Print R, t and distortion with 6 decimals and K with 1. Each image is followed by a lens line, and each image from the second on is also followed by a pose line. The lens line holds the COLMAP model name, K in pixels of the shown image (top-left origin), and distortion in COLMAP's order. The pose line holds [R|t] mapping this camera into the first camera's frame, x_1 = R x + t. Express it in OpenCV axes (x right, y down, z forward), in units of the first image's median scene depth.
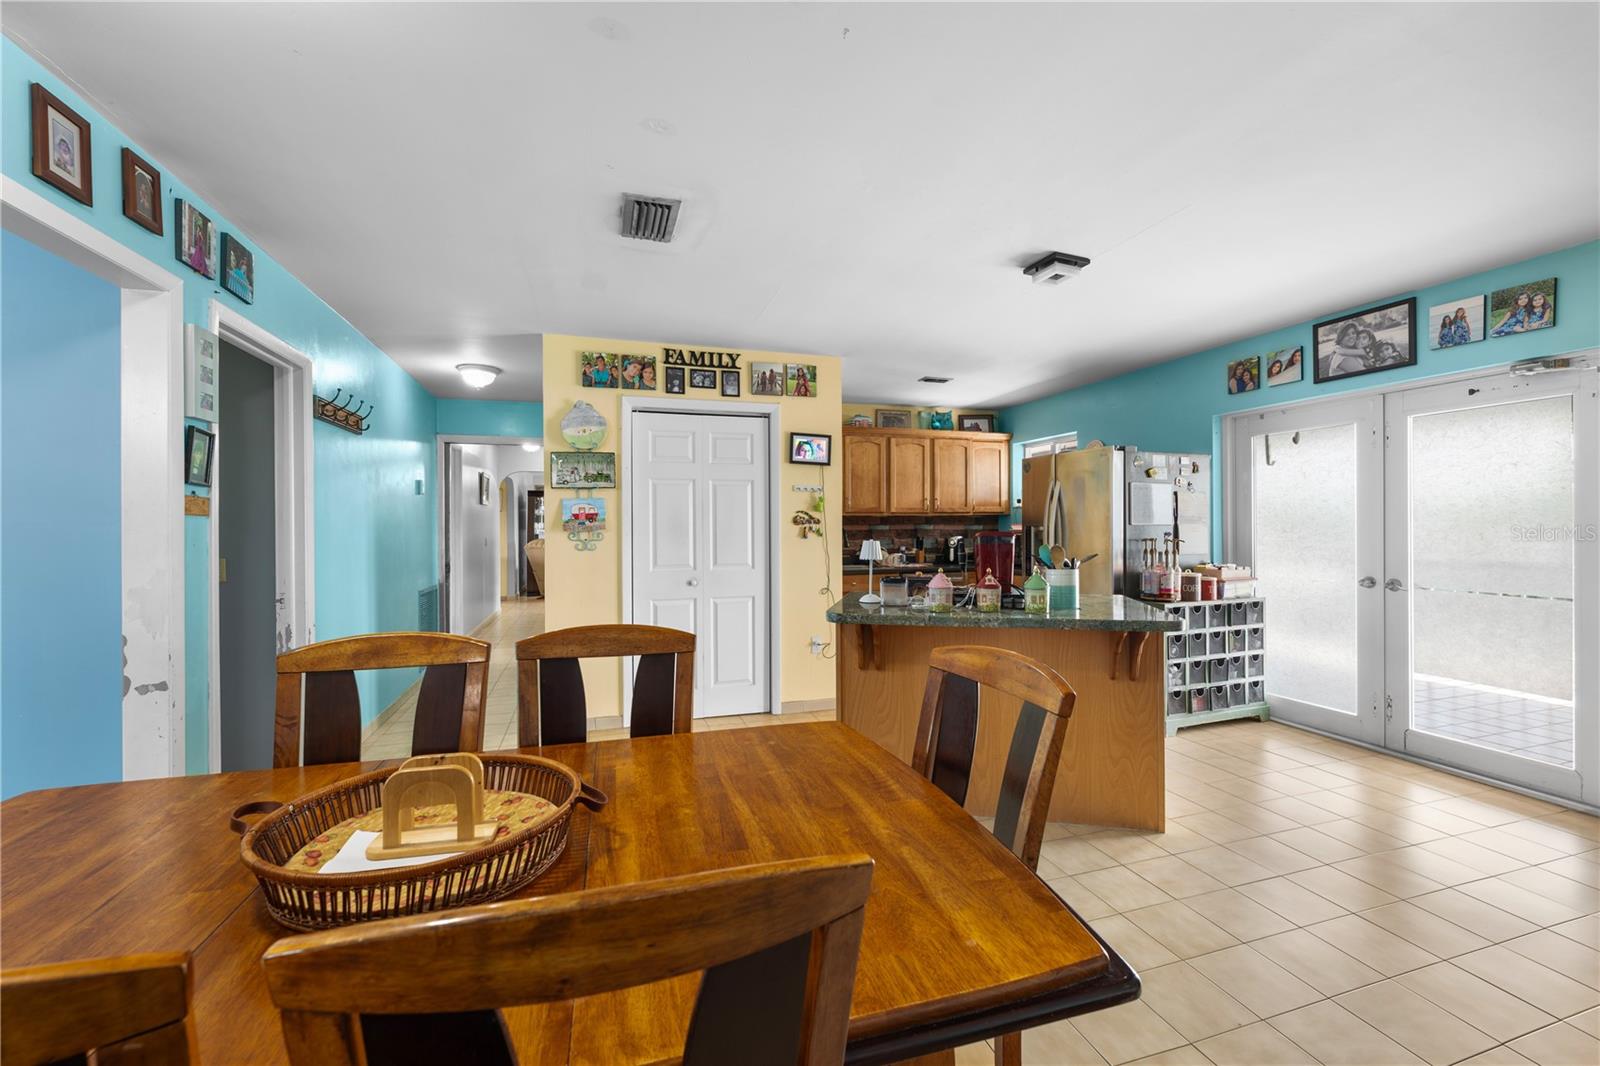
lens RADIAL K [[659.7, 0, 808.1], [0, 659.7, 530.3], [0, 0, 1]] dist [0.000229, -0.000086]
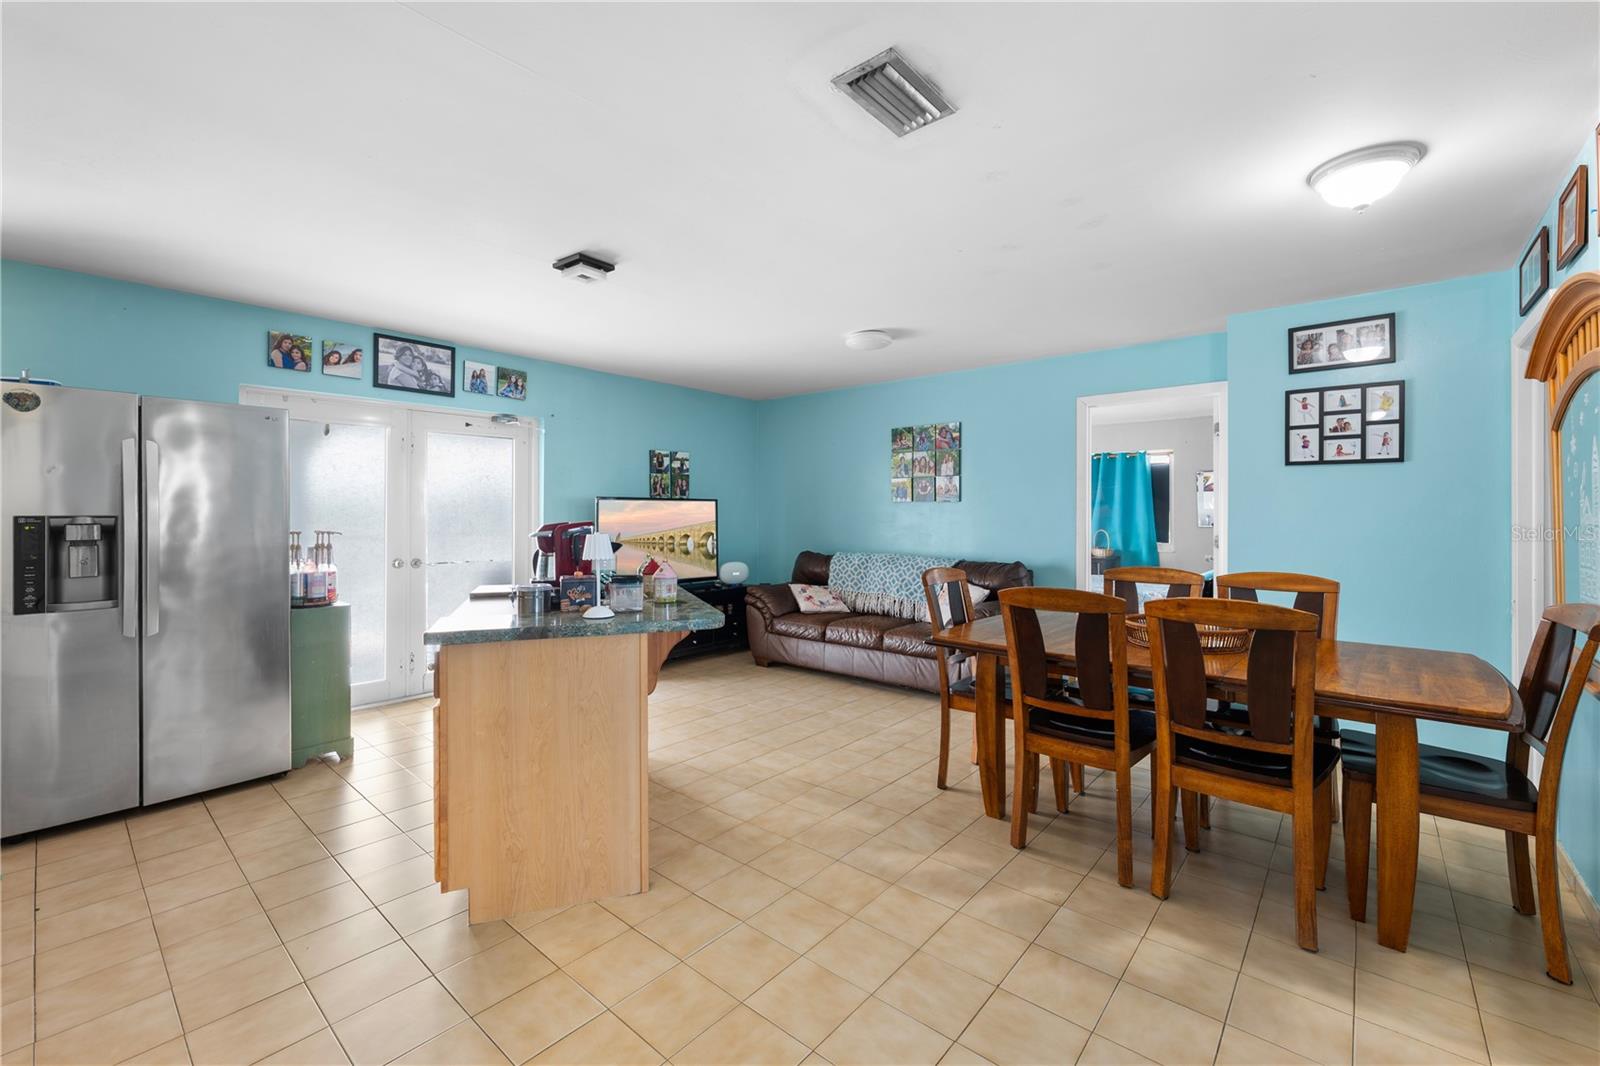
lens RADIAL K [[659.7, 0, 800.5], [0, 659.7, 518.0], [0, 0, 1]] dist [0.000229, -0.000086]
pose [[-0.521273, 0.001011, 0.853389, -0.569640], [0.009242, 0.999947, 0.004461, -0.002333], [-0.853340, 0.010213, -0.521255, 1.029491]]
